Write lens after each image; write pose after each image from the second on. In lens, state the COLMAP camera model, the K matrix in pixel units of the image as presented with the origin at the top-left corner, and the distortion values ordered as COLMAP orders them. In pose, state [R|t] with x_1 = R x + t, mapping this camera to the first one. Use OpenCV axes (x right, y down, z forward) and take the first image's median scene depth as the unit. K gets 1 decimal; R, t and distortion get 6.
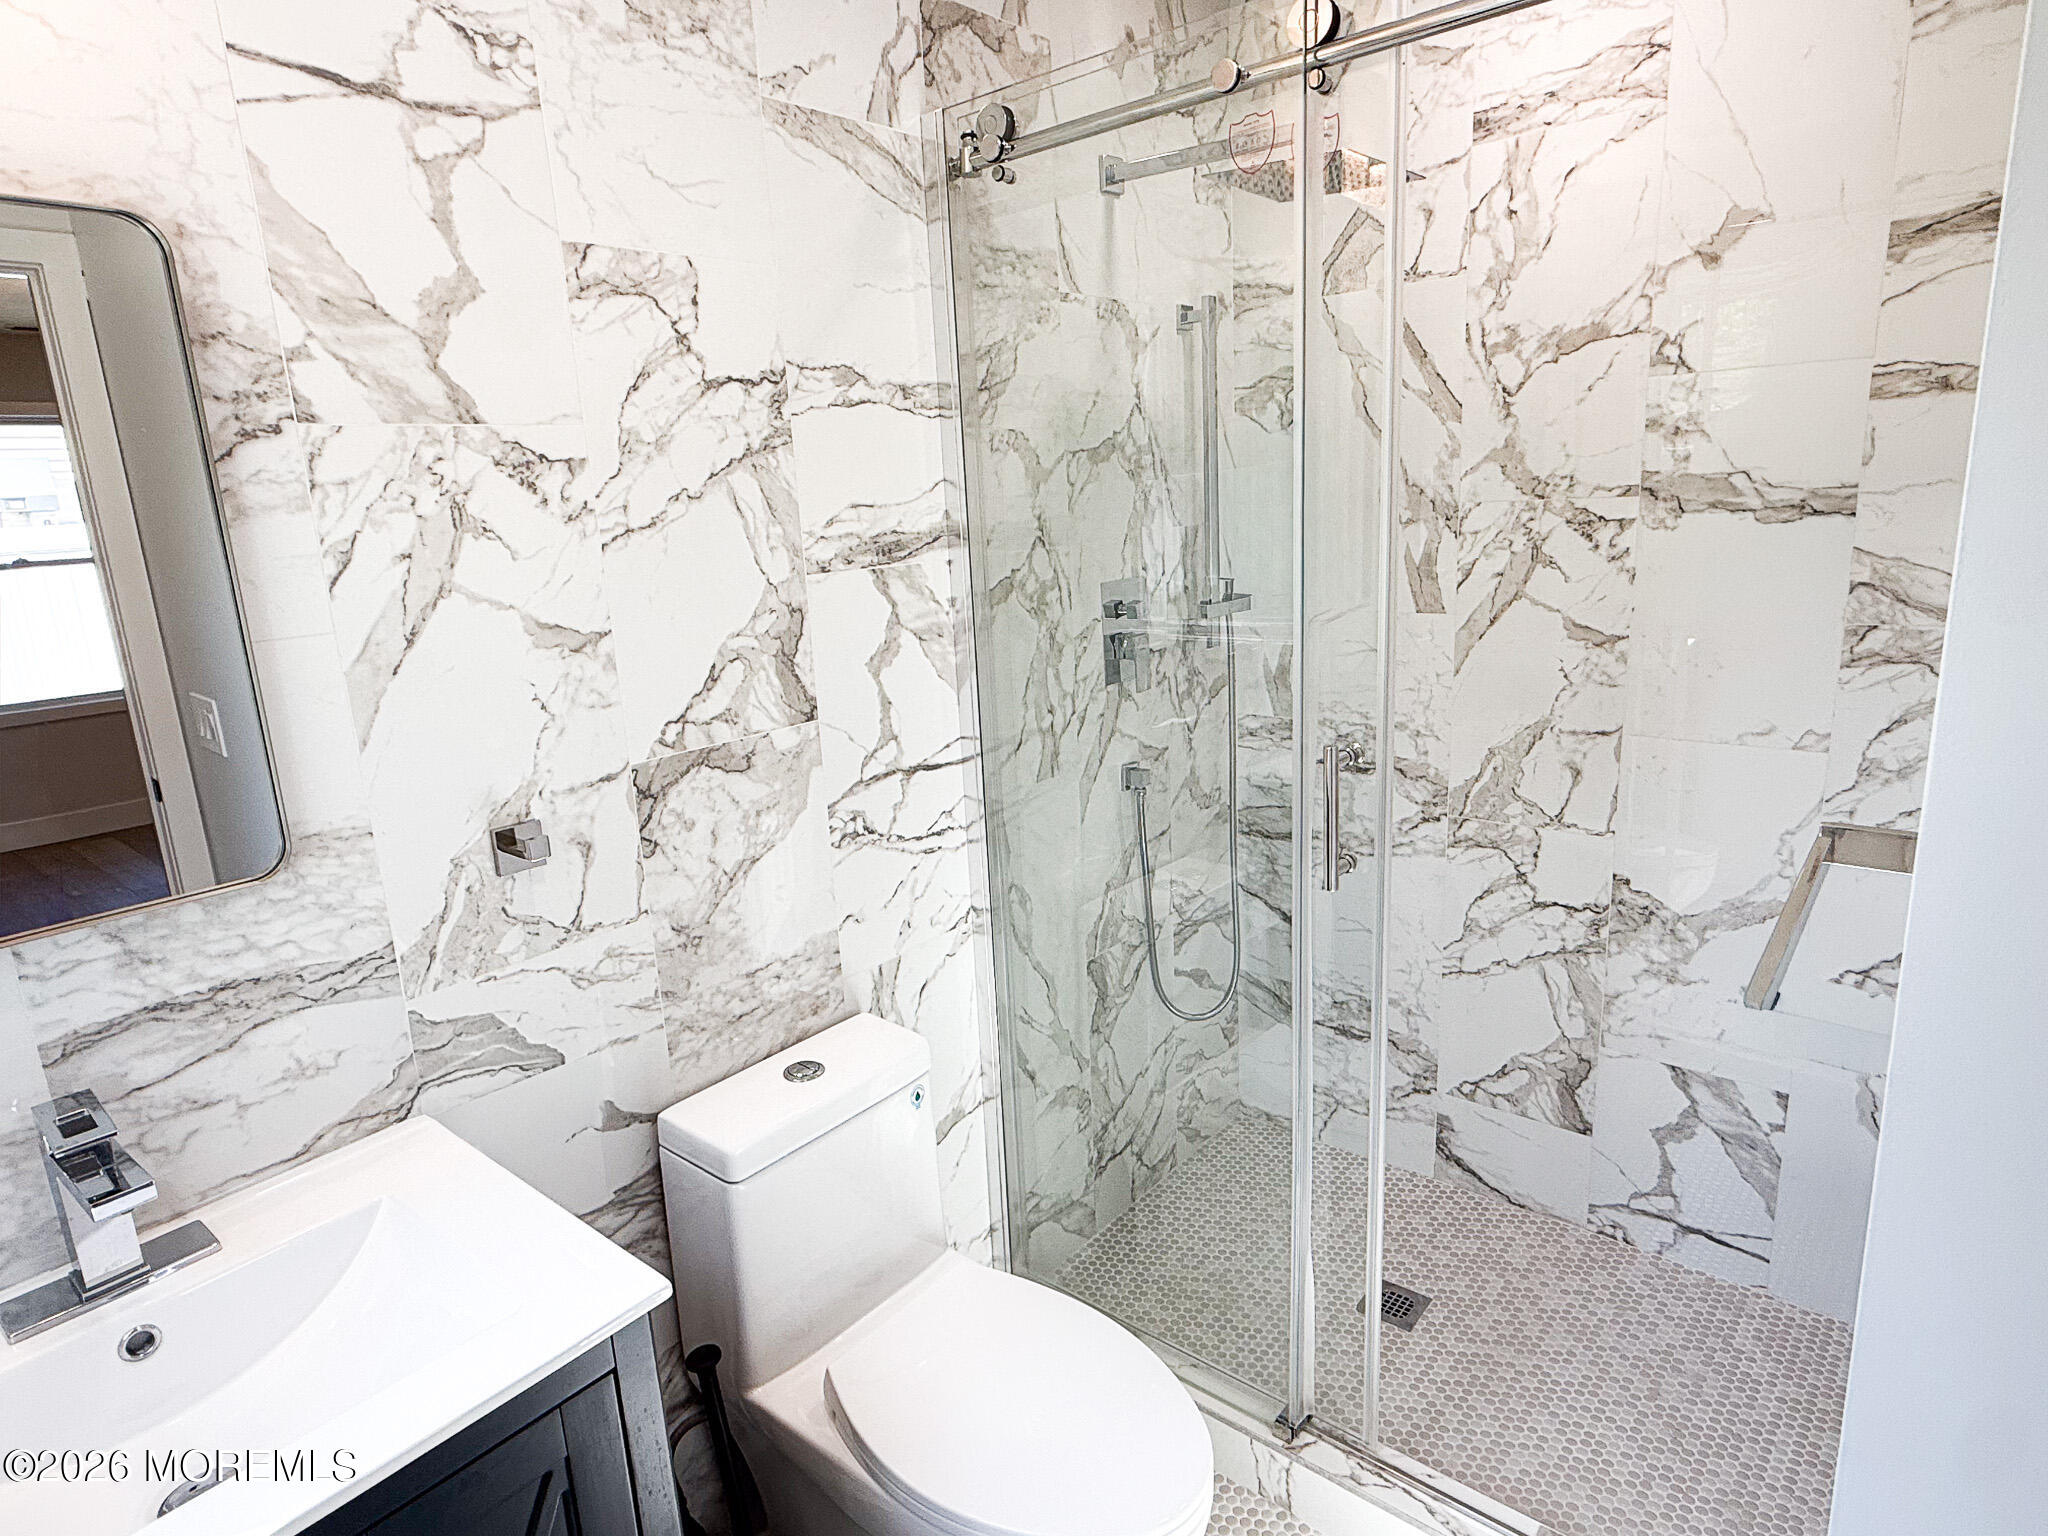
lens RADIAL K [[1143.7, 0, 1033.0], [0, 1143.7, 771.7], [0, 0, 1]] dist [-0.002125, 0.000764]
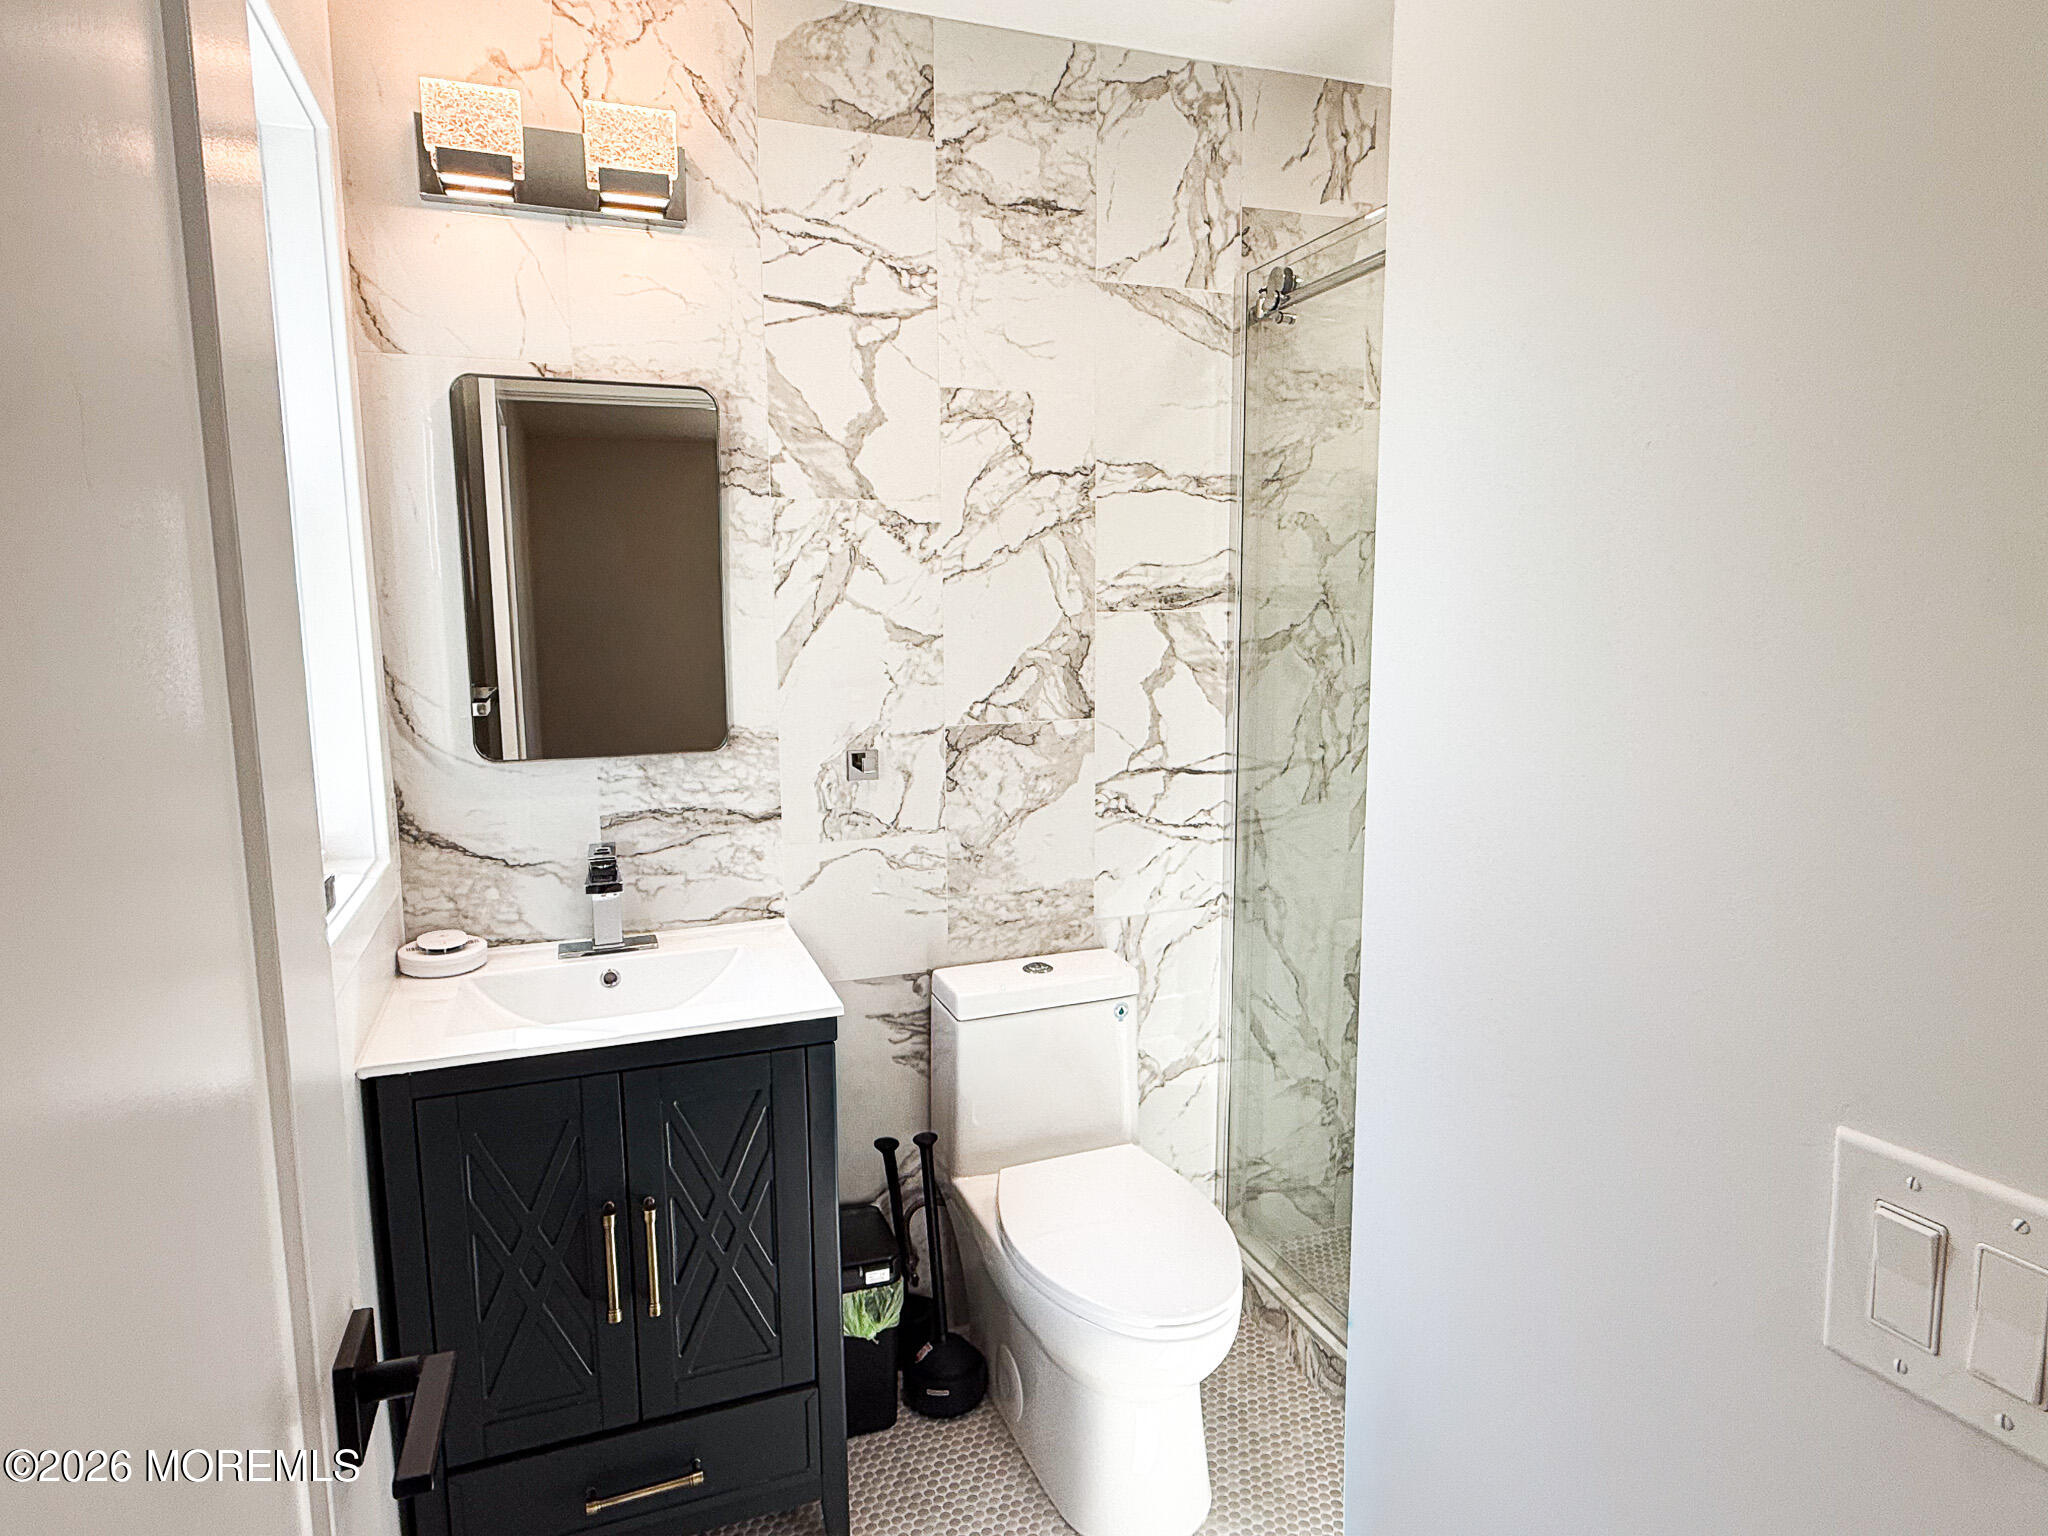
lens RADIAL K [[1136.5, 0, 1050.0], [0, 1136.5, 768.9], [0, 0, 1]] dist [-0.000611, 0.000164]
pose [[0.884445, 0.116539, -0.451858, 0.406871], [-0.150082, 0.987905, -0.038972, 0.079219], [0.441851, 0.102284, 0.891238, -0.231522]]
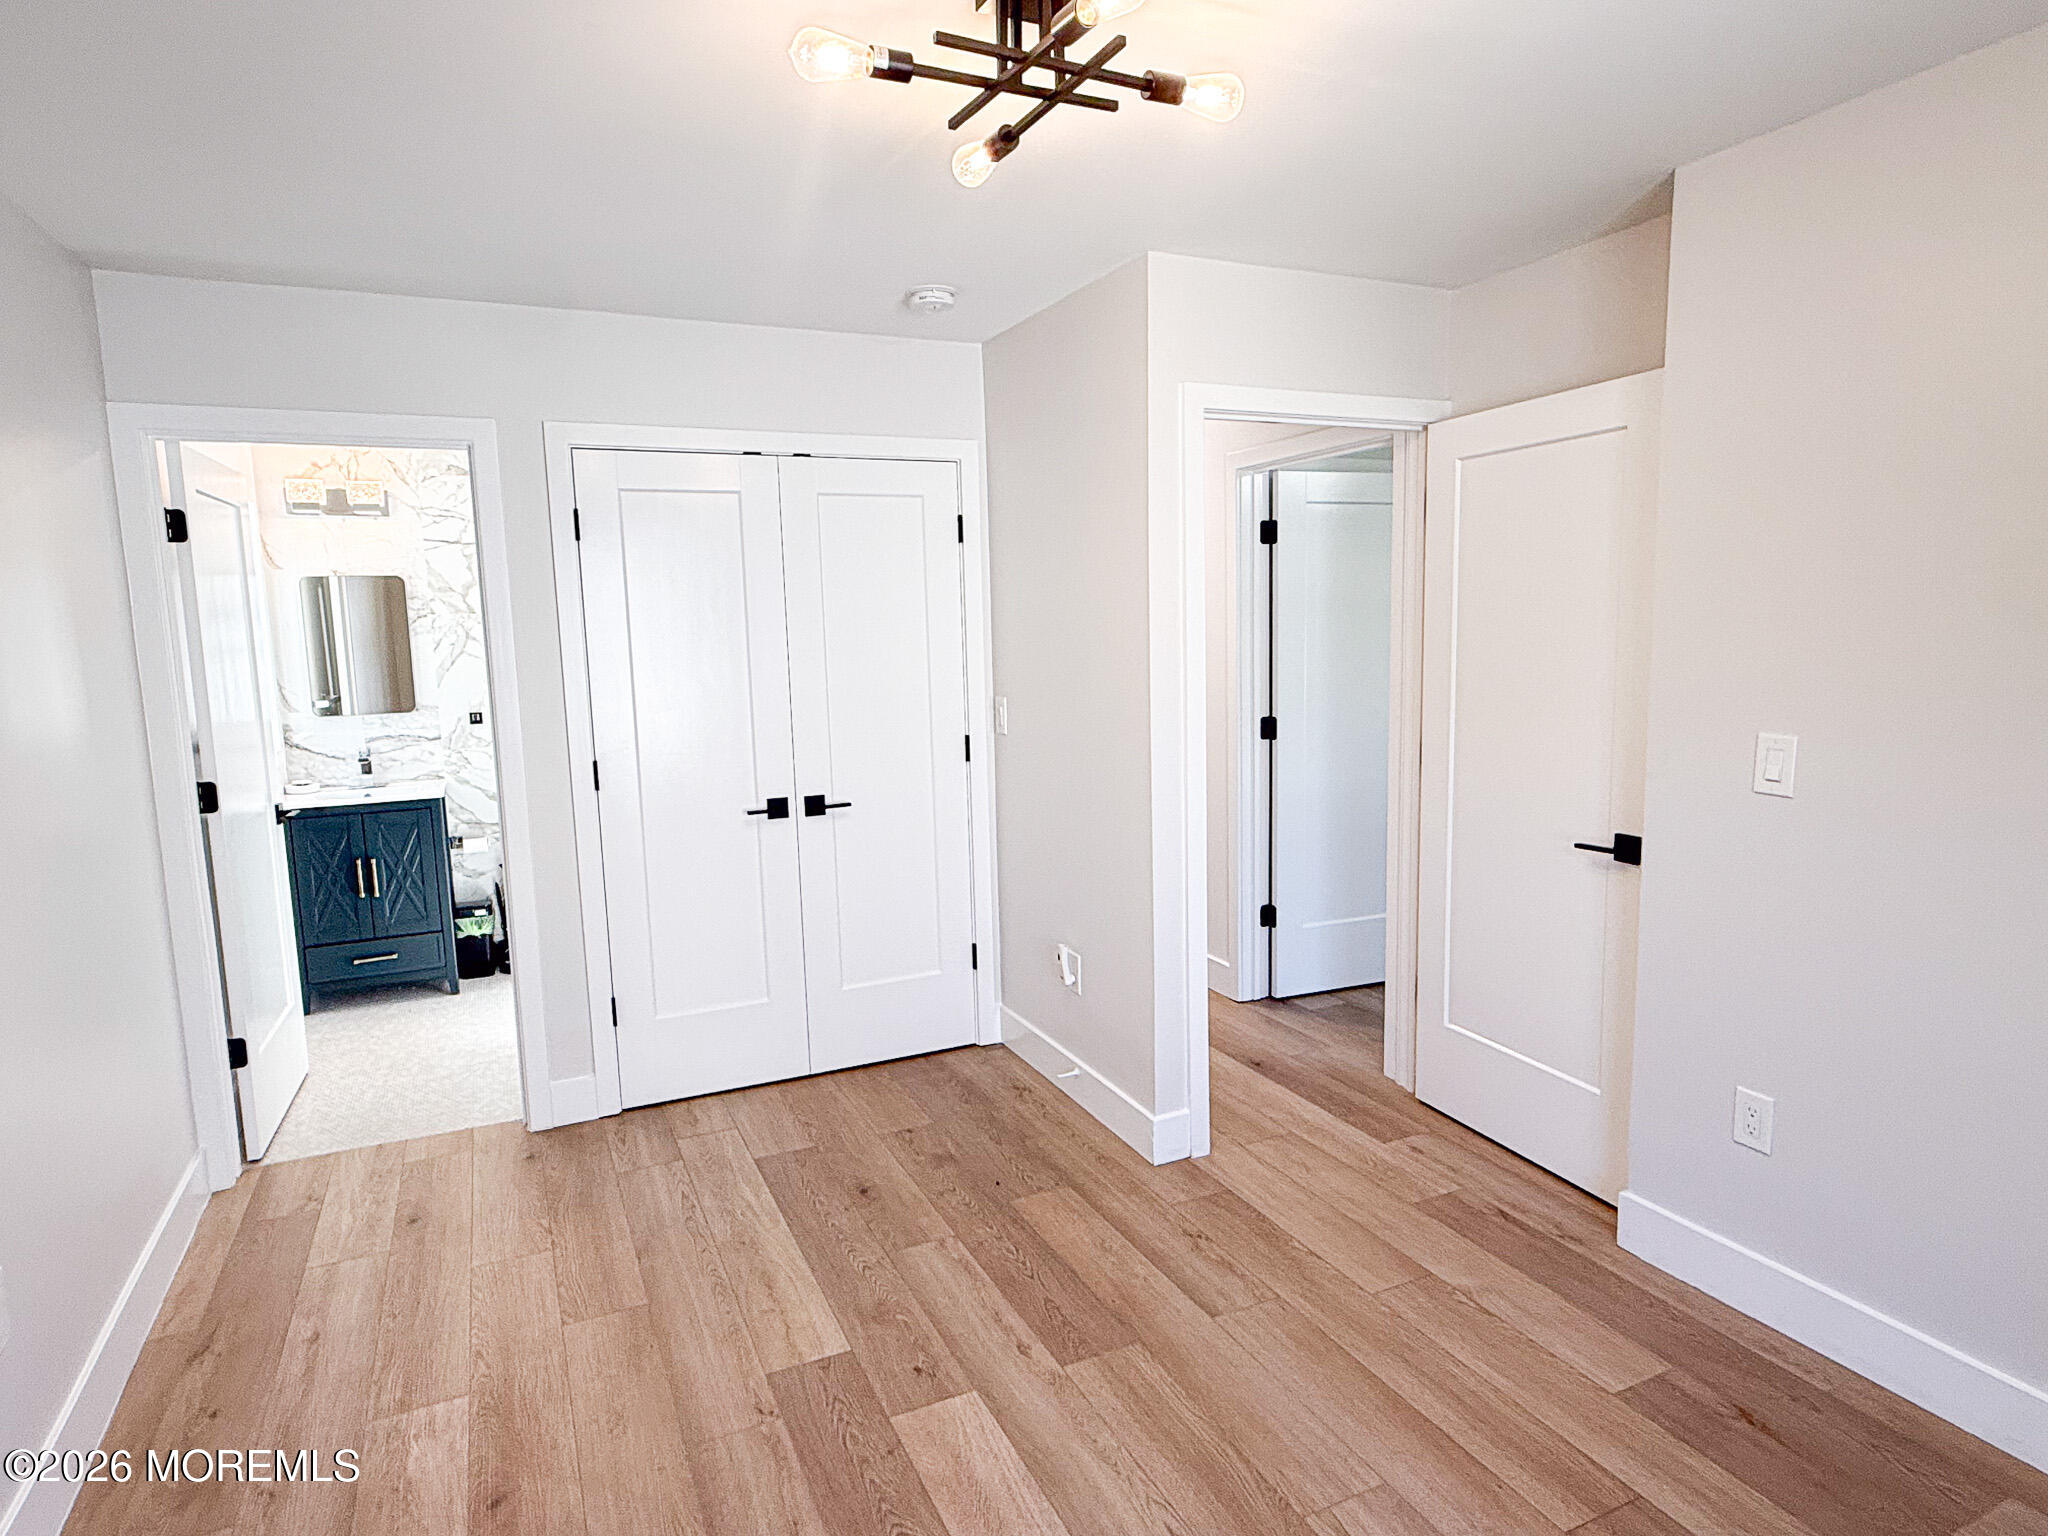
lens RADIAL K [[1136.5, 0, 1050.0], [0, 1136.5, 768.9], [0, 0, 1]] dist [-0.000611, 0.000164]
pose [[0.914054, 0.080460, -0.397531, 2.471957], [-0.114762, 0.991379, -0.063220, 0.220588], [0.389017, 0.103408, 0.915408, -1.518051]]
